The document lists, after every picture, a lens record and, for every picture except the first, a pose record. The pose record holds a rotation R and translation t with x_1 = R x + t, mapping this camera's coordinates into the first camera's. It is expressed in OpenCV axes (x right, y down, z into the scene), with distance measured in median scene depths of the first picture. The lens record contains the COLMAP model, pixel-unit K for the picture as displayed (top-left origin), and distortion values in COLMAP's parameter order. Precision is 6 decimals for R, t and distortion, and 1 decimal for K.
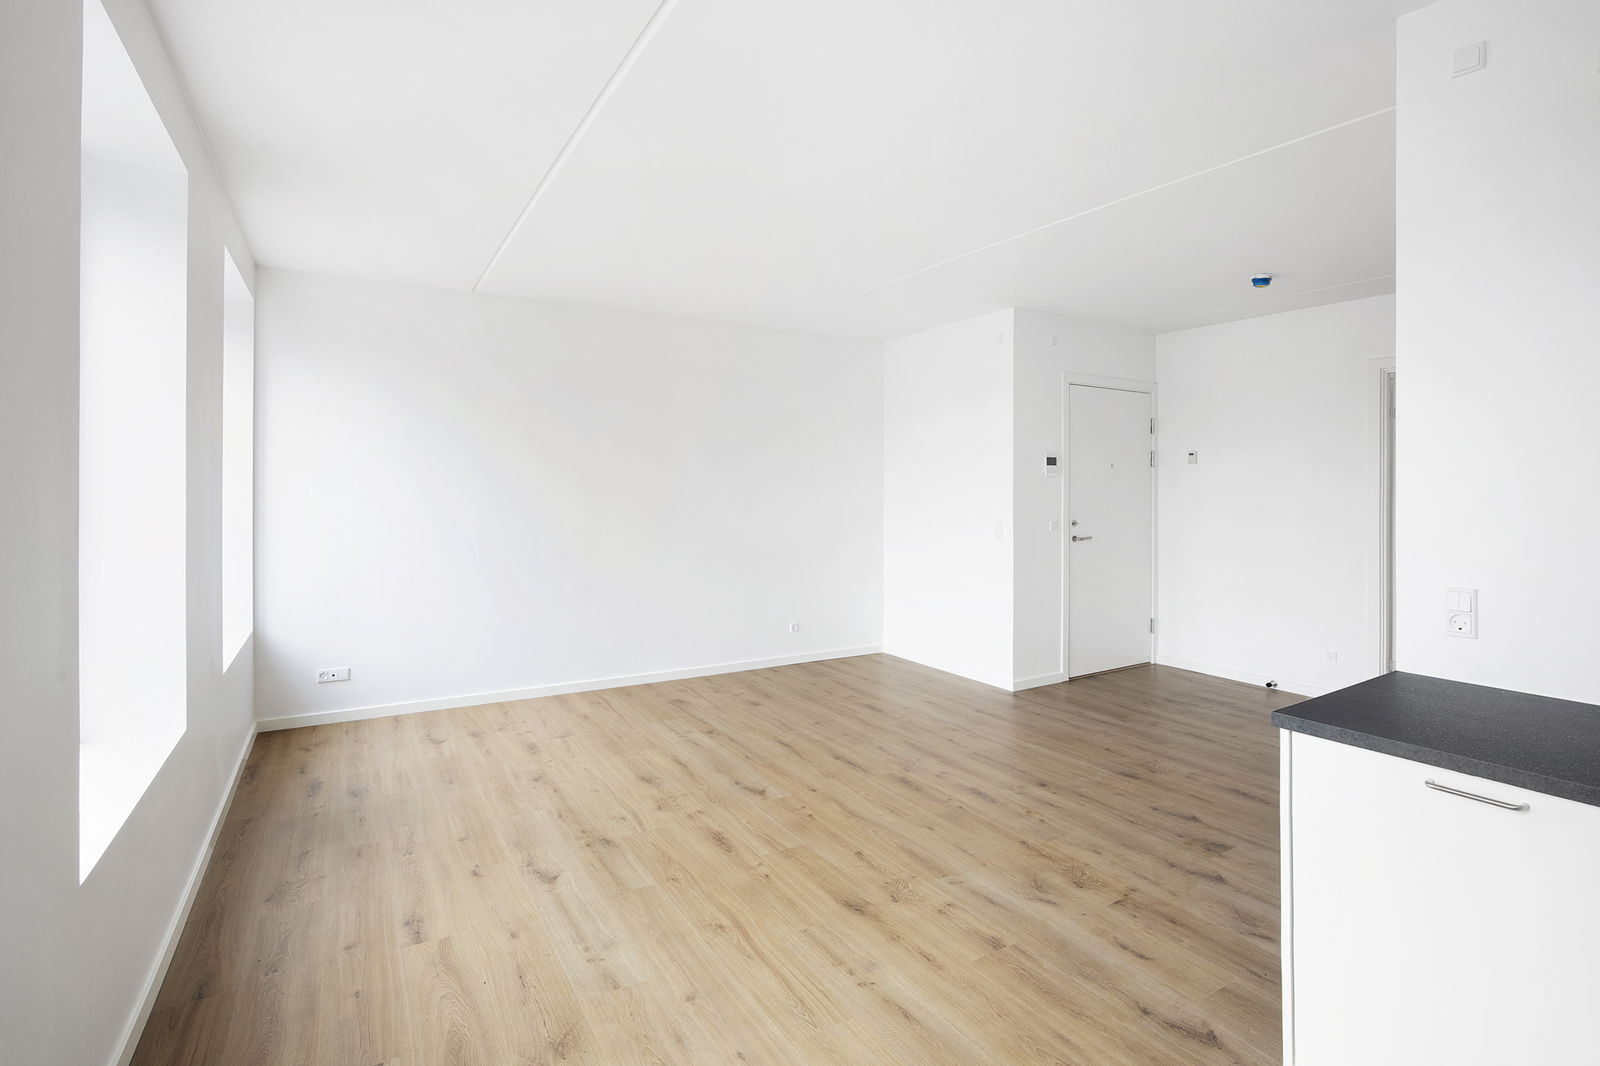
lens RADIAL K [[765.6, 0, 797.2], [0, 765.6, 493.0], [0, 0, 1]] dist [-0.033778, -0.000104]
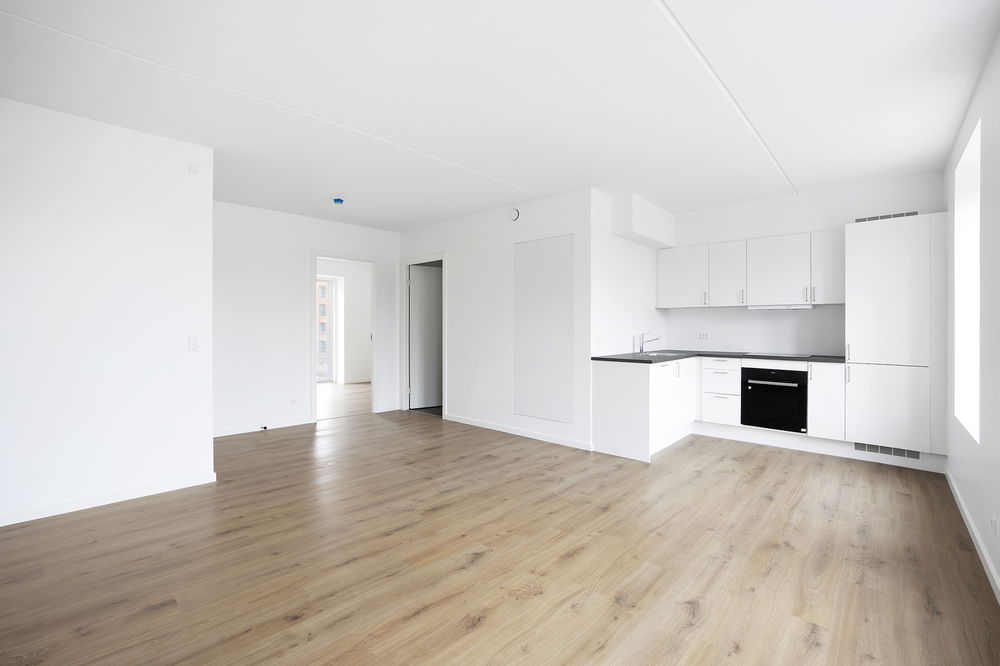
lens RADIAL K [[426.1, 0, 537.1], [0, 426.1, 323.6], [0, 0, 1]] dist [-0.074547, 0.014800]
pose [[-0.310407, 0.008986, 0.950561, -0.664628], [0.003192, 0.999960, -0.008411, 0.048464], [-0.950598, 0.000424, -0.310423, 1.089974]]
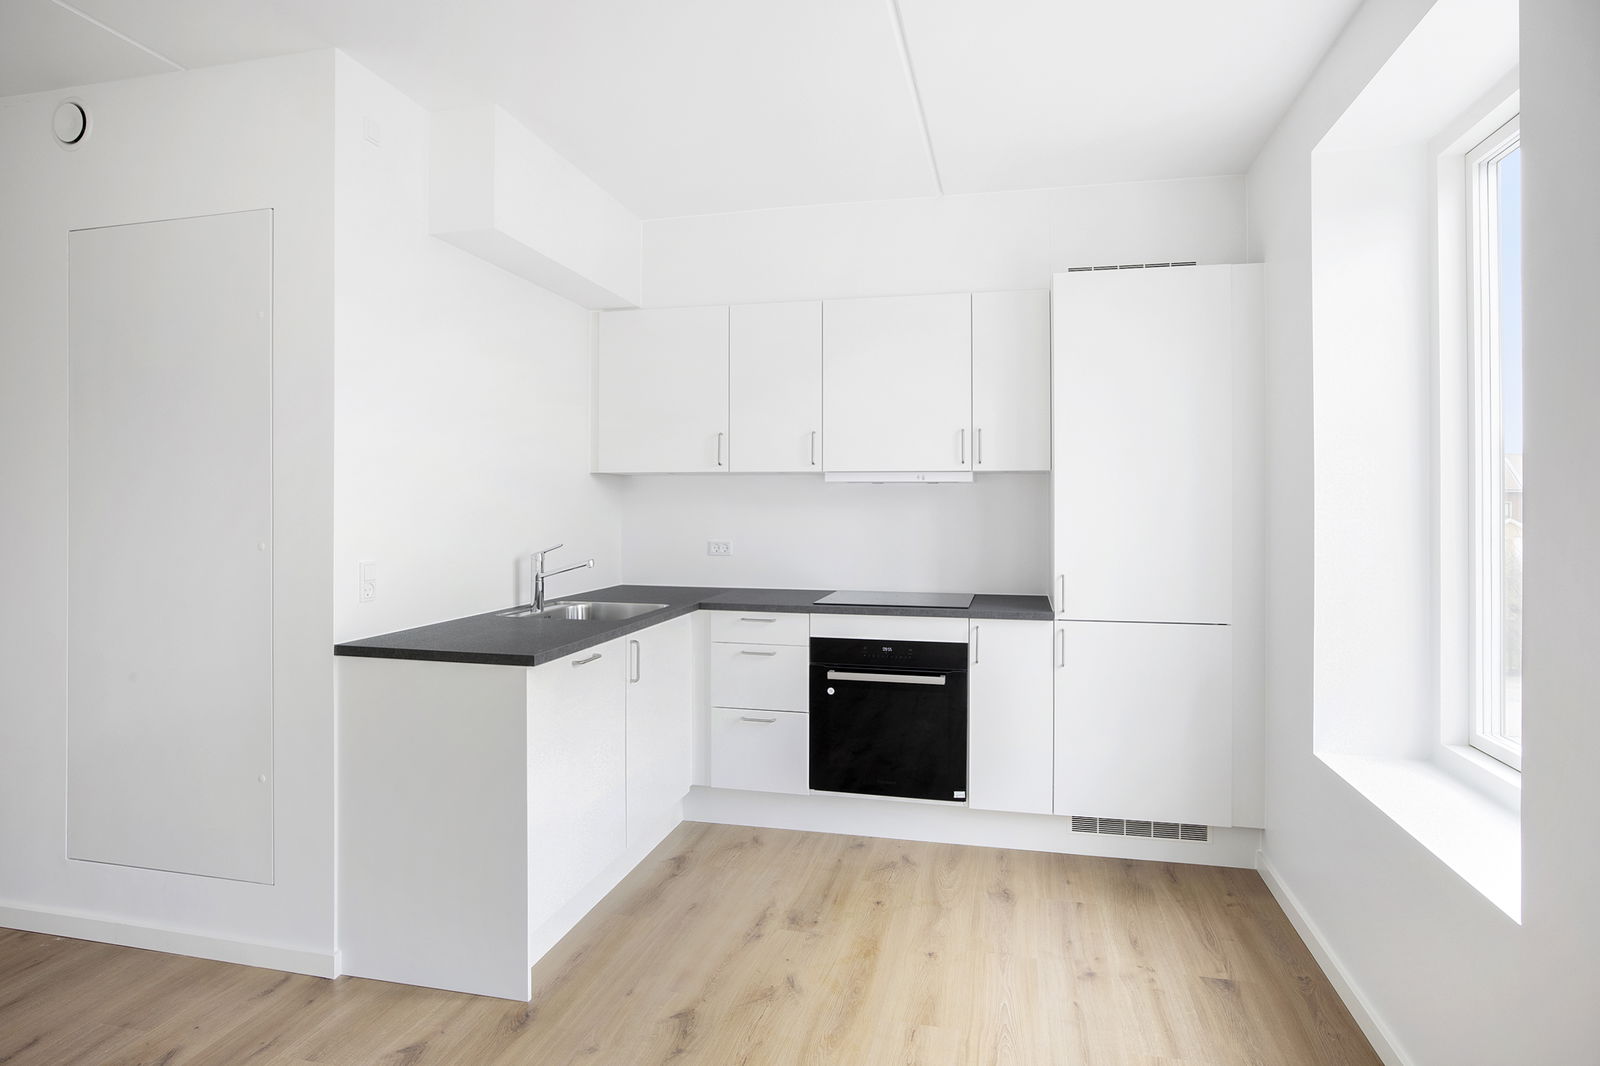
lens RADIAL K [[856.4, 0, 777.8], [0, 856.4, 498.4], [0, 0, 1]] dist [0.000021, -0.000568]
pose [[-0.673338, 0.000280, 0.739335, -0.312975], [0.001815, 0.999998, 0.001274, 0.010194], [-0.739333, 0.002200, -0.673337, 0.759613]]
